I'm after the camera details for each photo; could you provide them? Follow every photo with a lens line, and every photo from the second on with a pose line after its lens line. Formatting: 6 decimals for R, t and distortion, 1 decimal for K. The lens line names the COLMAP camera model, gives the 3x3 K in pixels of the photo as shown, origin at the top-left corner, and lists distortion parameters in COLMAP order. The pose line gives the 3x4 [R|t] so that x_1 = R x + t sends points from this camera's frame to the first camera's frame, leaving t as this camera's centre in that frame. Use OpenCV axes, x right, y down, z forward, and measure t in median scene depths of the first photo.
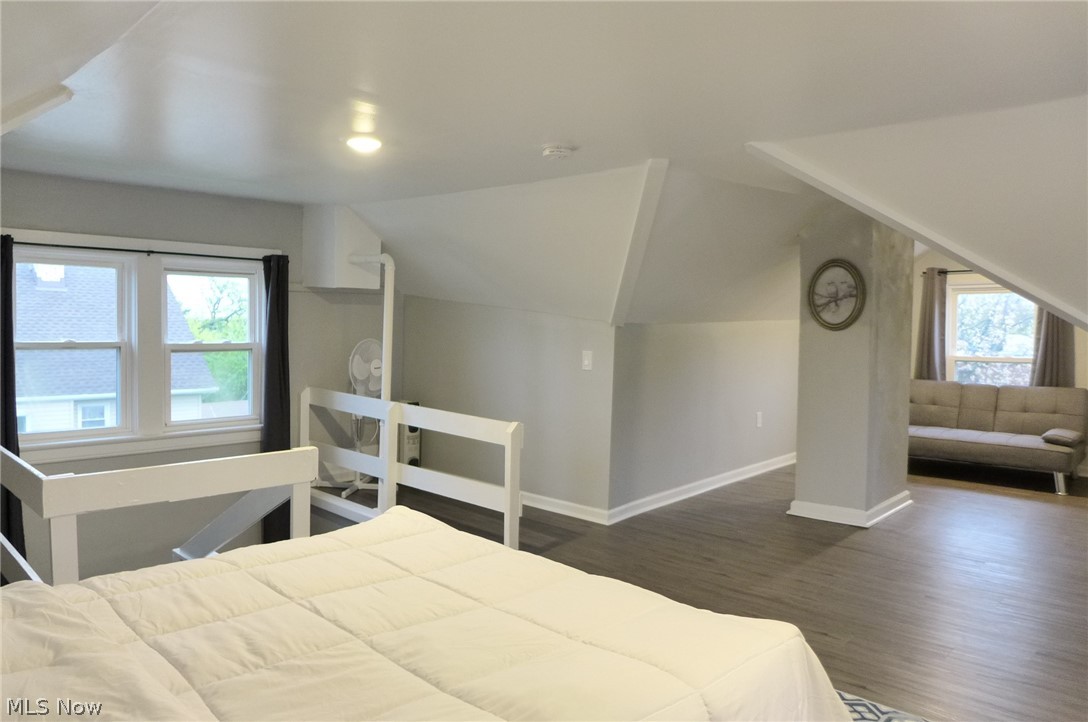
lens RADIAL K [[757.1, 0, 539.9], [0, 757.1, 356.1], [0, 0, 1]] dist [-0.048373, 0.010576]
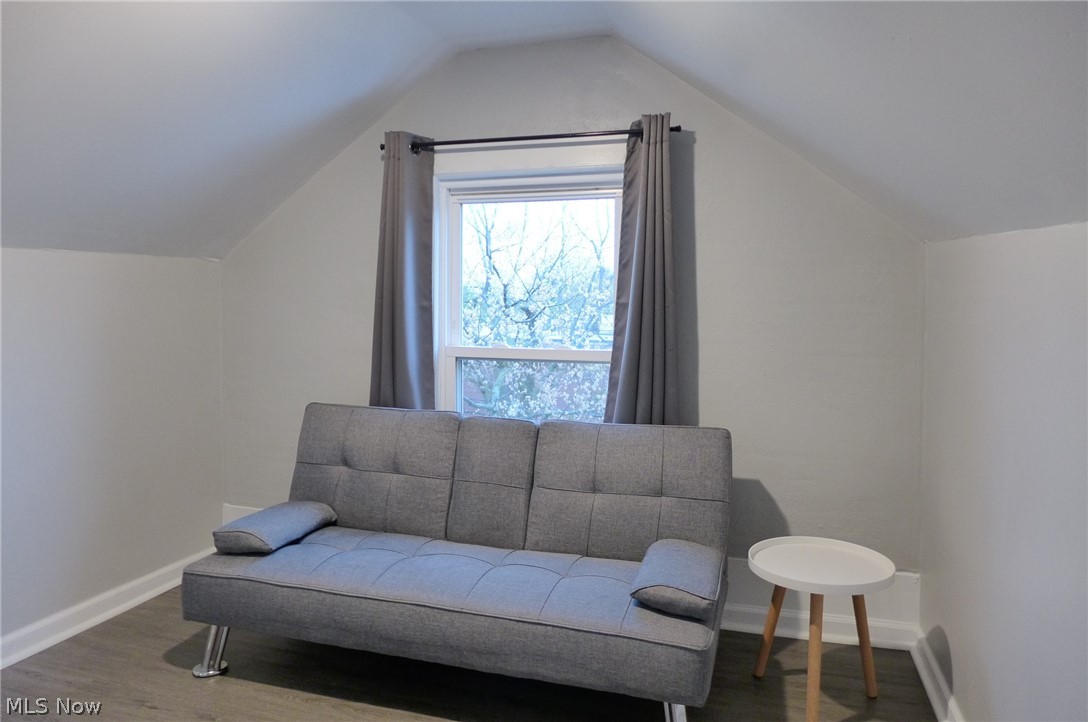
lens RADIAL K [[757.1, 0, 539.9], [0, 757.1, 356.1], [0, 0, 1]] dist [-0.048373, 0.010576]
pose [[0.897668, -0.033388, 0.439406, 0.410937], [0.018527, 0.999103, 0.038066, -0.010529], [-0.440283, -0.026030, 0.897482, 0.593569]]
